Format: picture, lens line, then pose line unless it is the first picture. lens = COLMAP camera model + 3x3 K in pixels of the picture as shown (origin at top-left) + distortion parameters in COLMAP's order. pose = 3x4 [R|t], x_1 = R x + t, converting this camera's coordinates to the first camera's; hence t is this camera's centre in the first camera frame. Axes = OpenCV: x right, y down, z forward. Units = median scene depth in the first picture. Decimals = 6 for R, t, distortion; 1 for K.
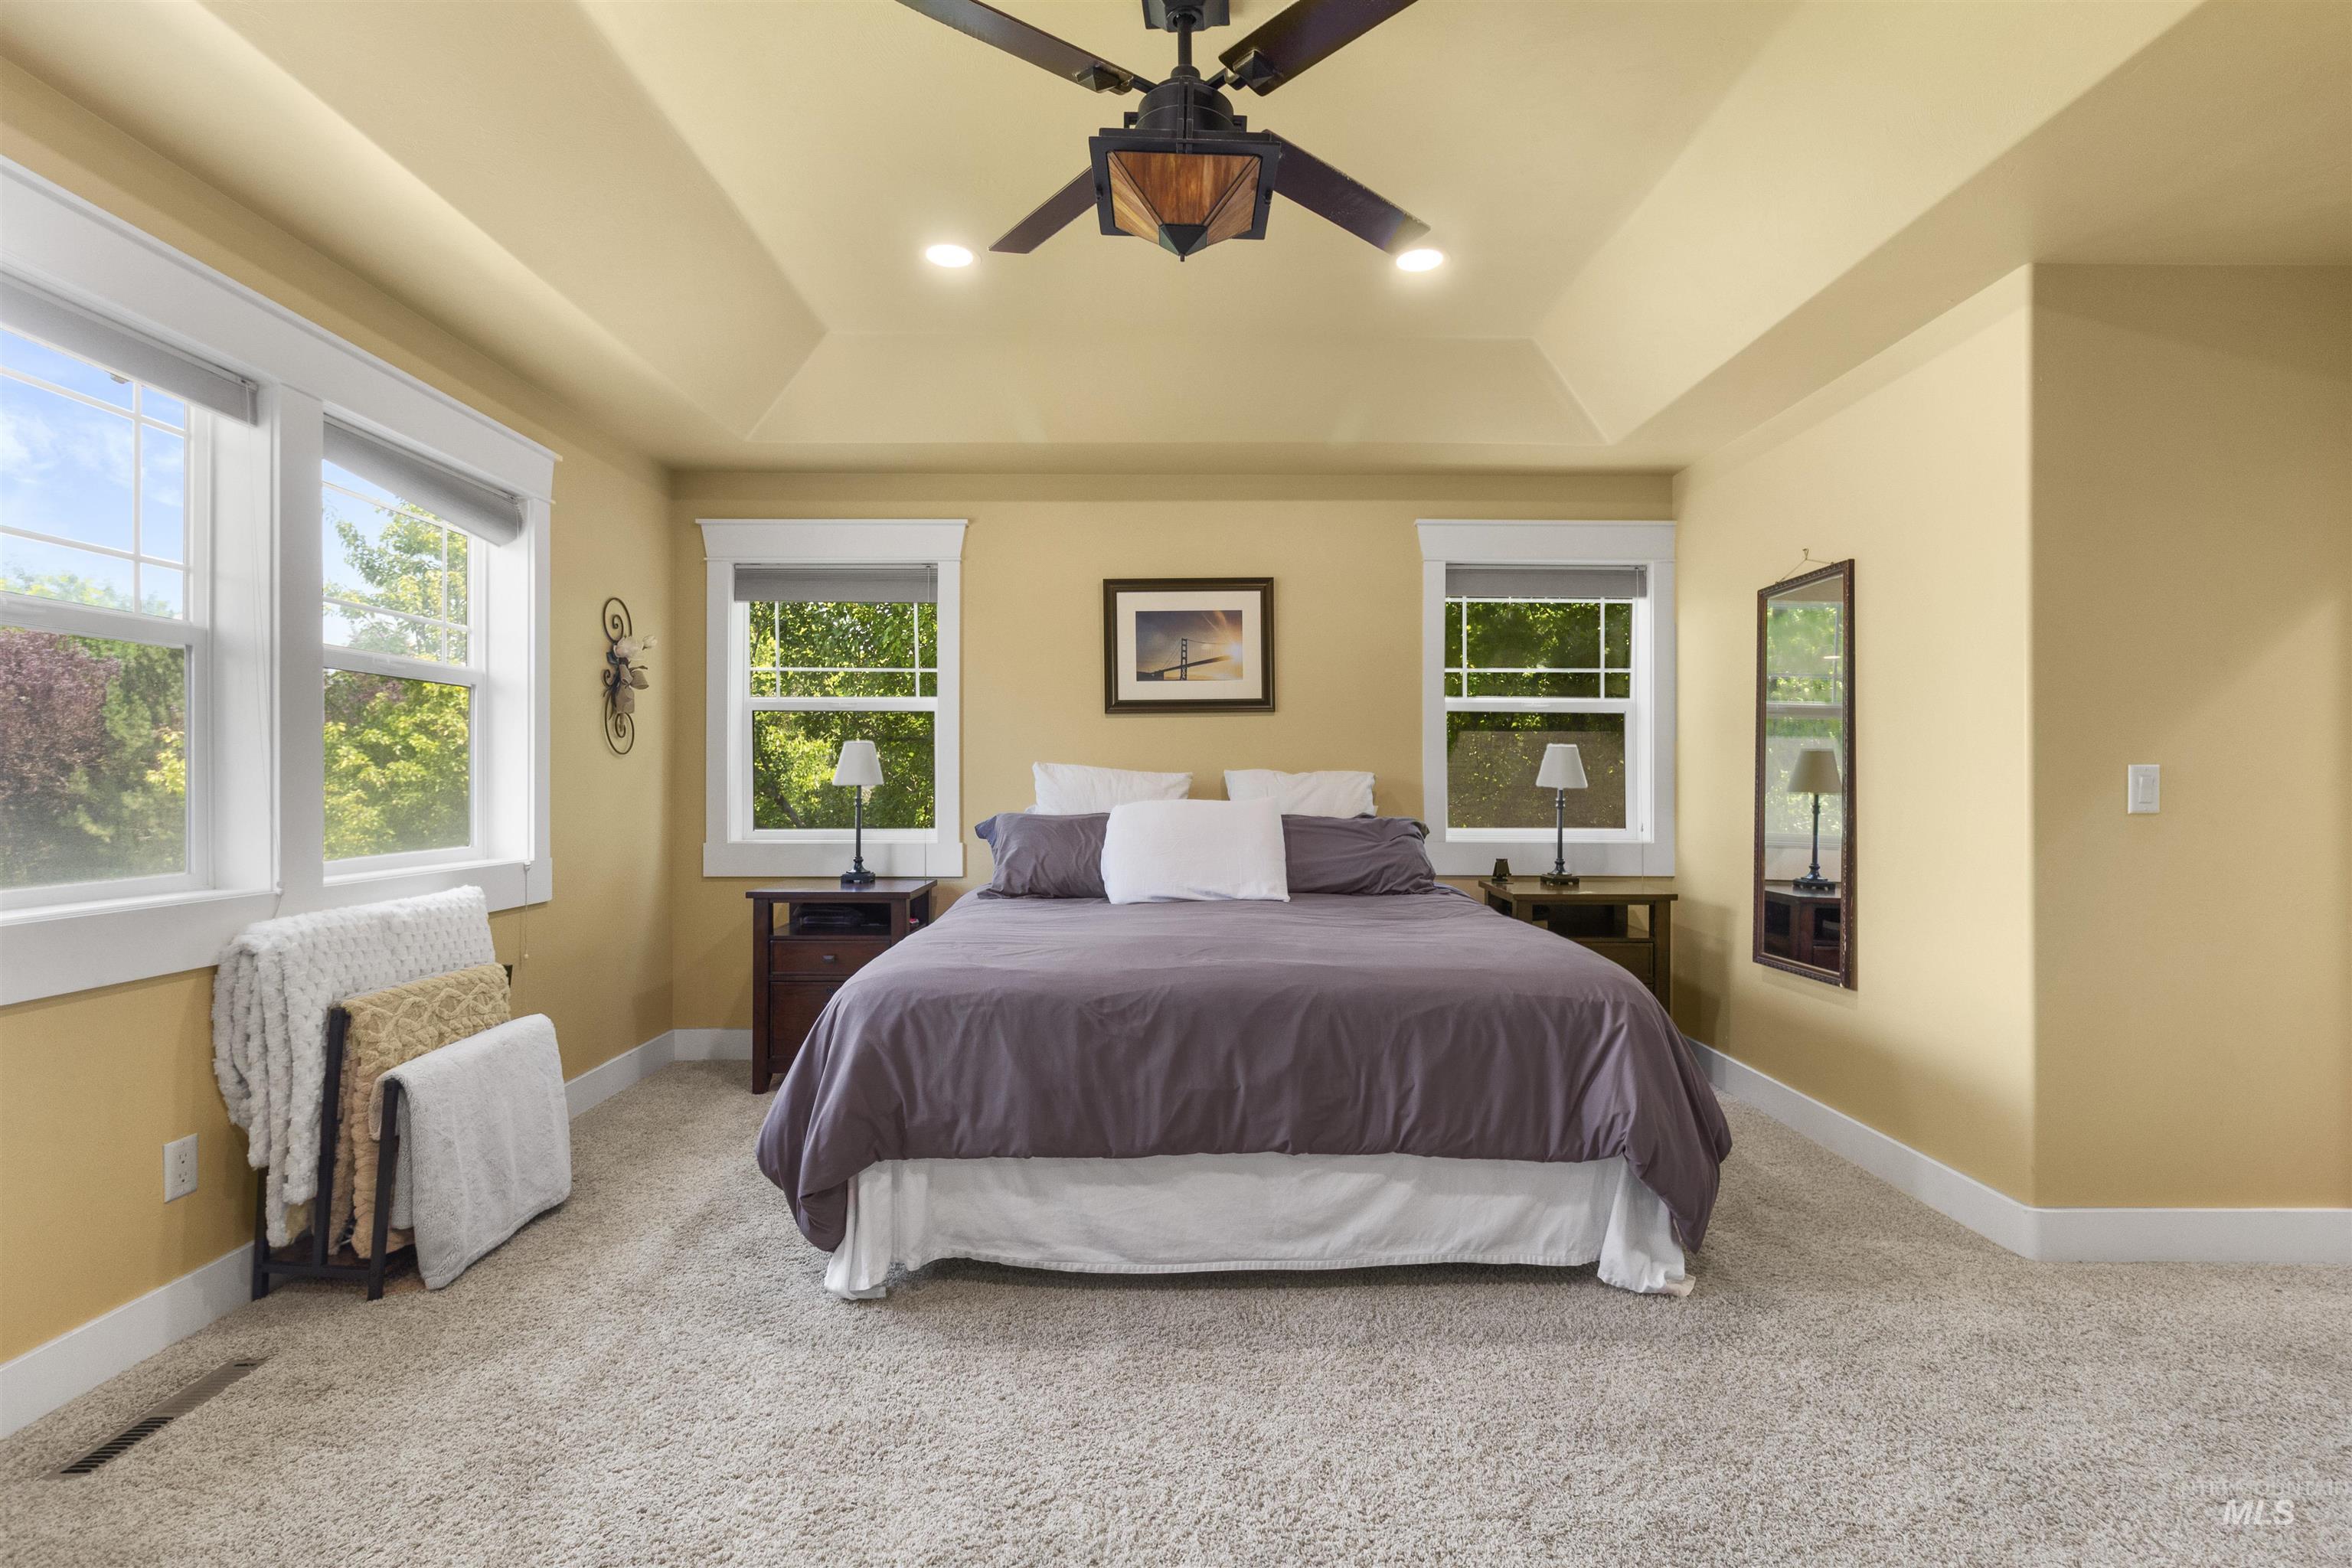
lens RADIAL K [[1080.5, 0, 1179.0], [0, 1080.5, 778.0], [0, 0, 1]] dist [0.003502, 0.000453]
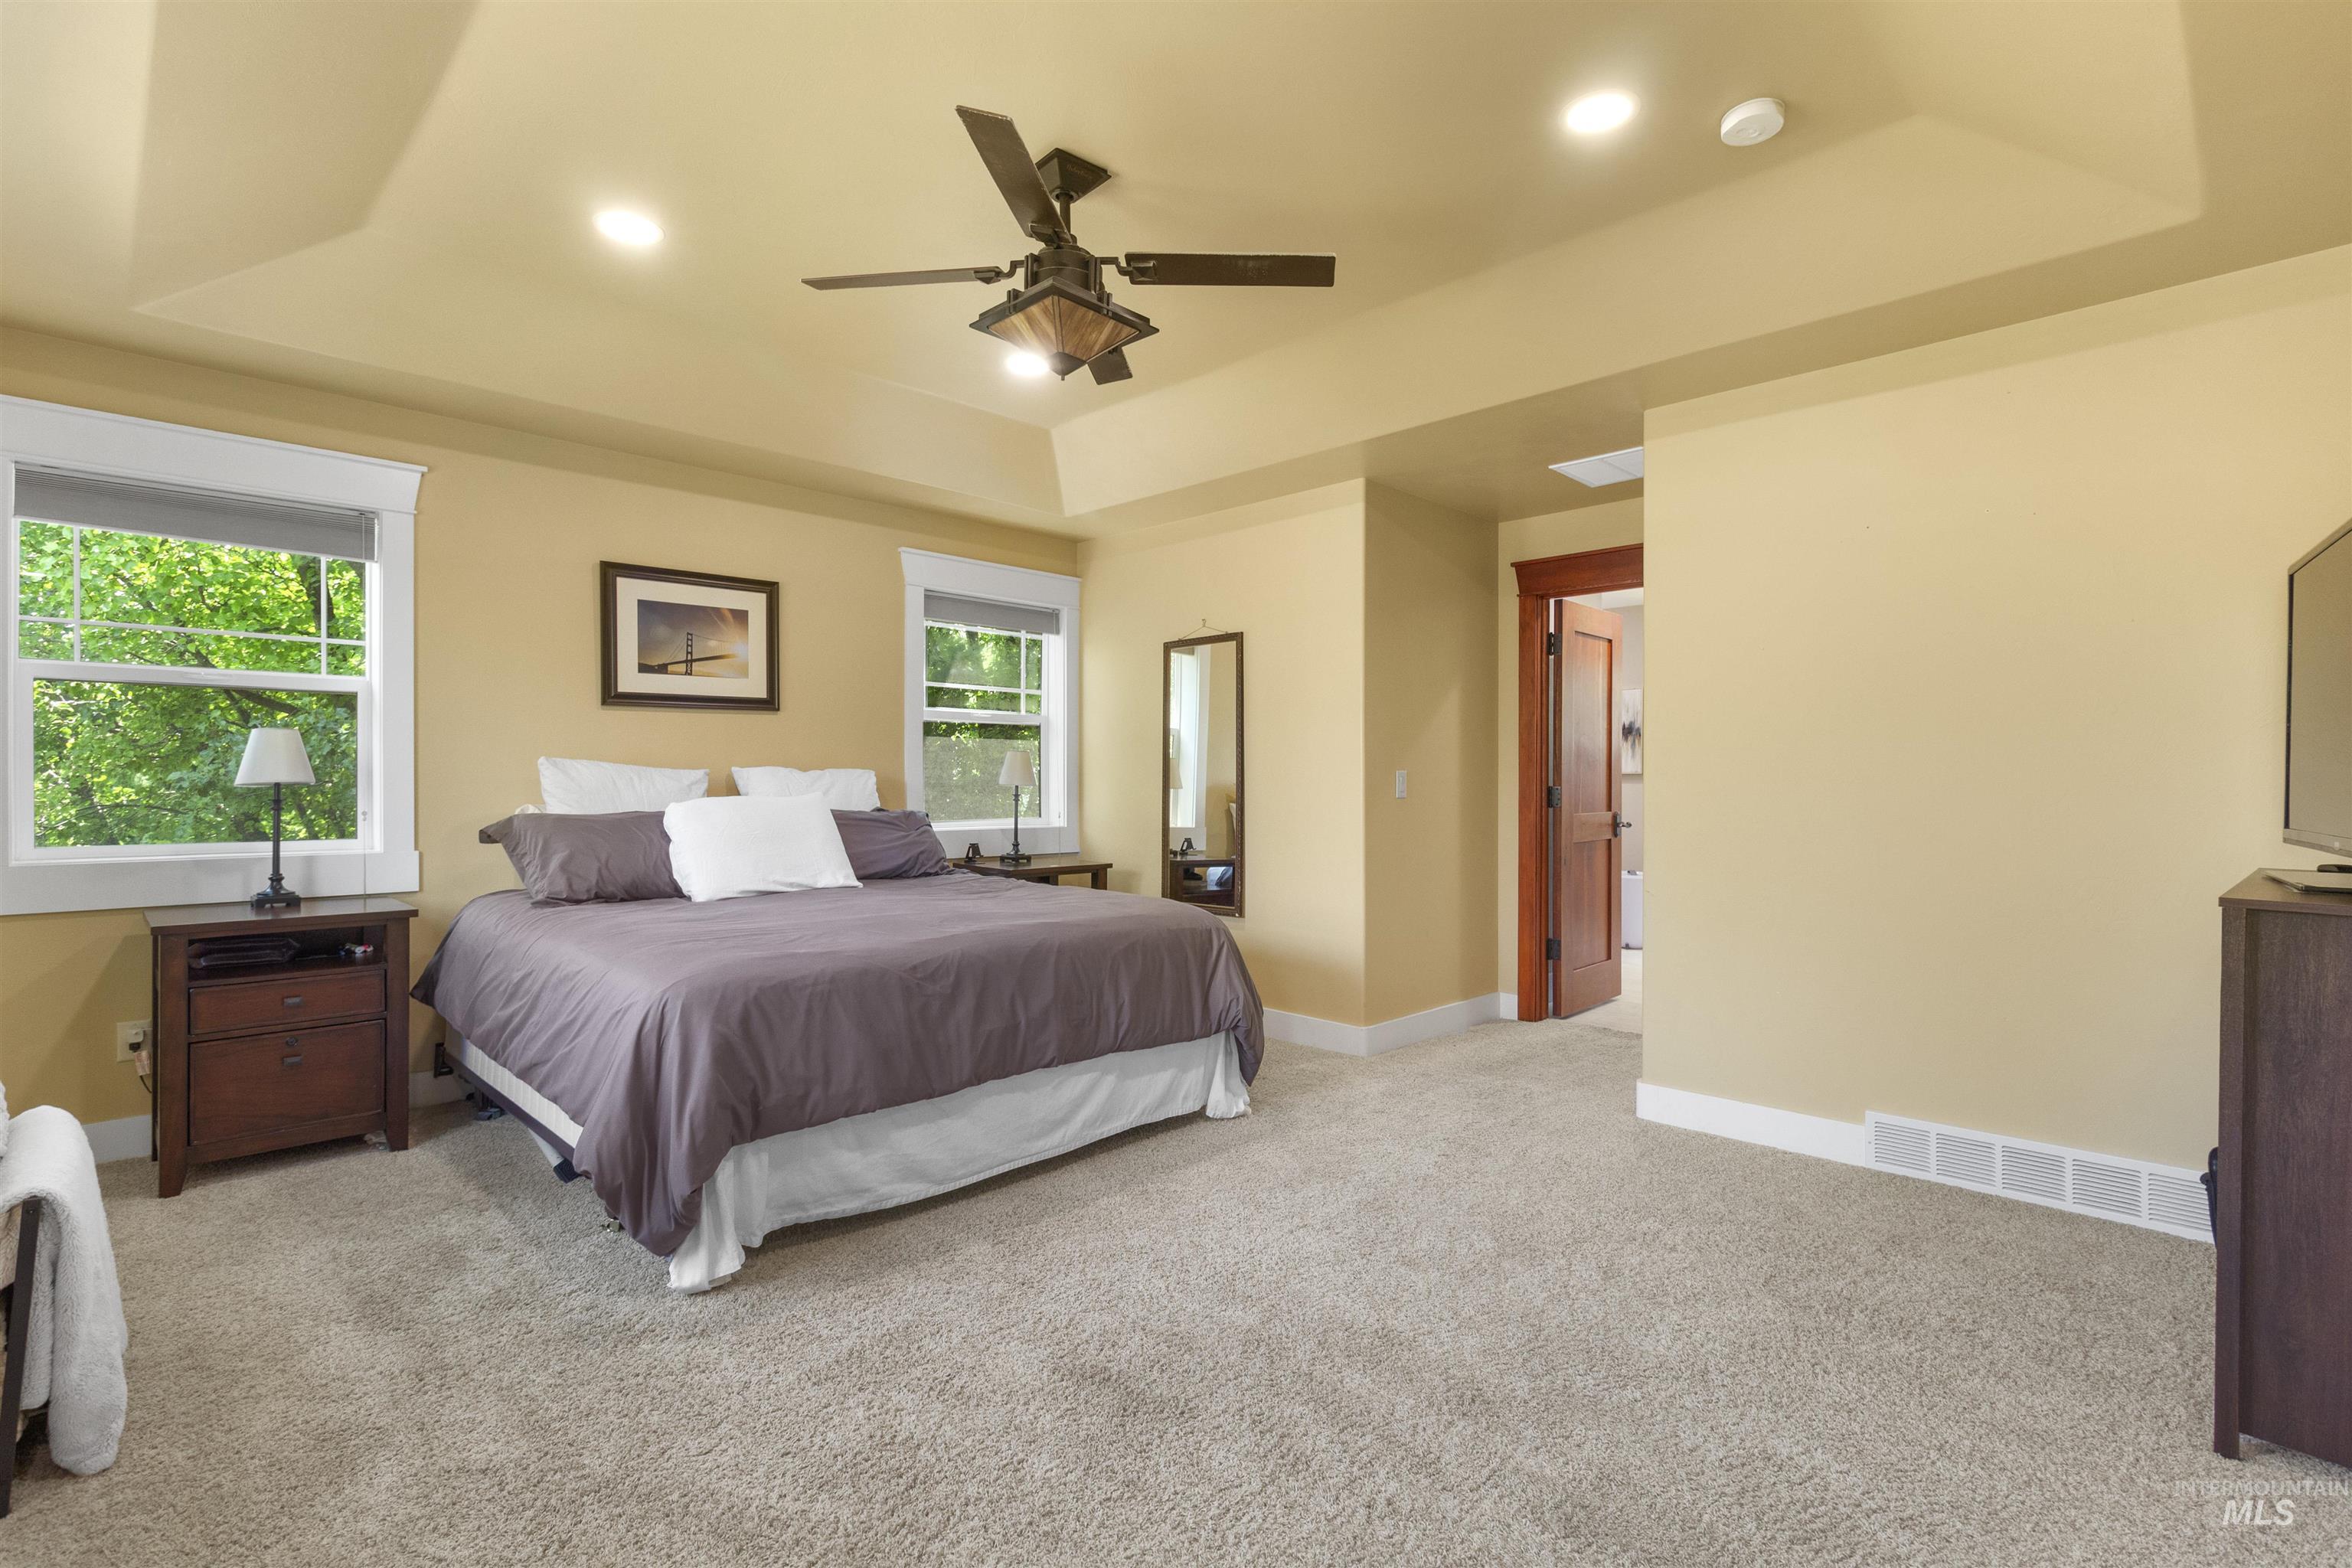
lens RADIAL K [[1080.5, 0, 1179.4], [0, 1080.5, 783.5], [0, 0, 1]] dist [0.003502, 0.000453]
pose [[0.717944, -0.000820, 0.696100, -0.646696], [-0.004251, 0.999975, 0.005562, 0.000762], [-0.696088, -0.006953, 0.717923, -0.028224]]
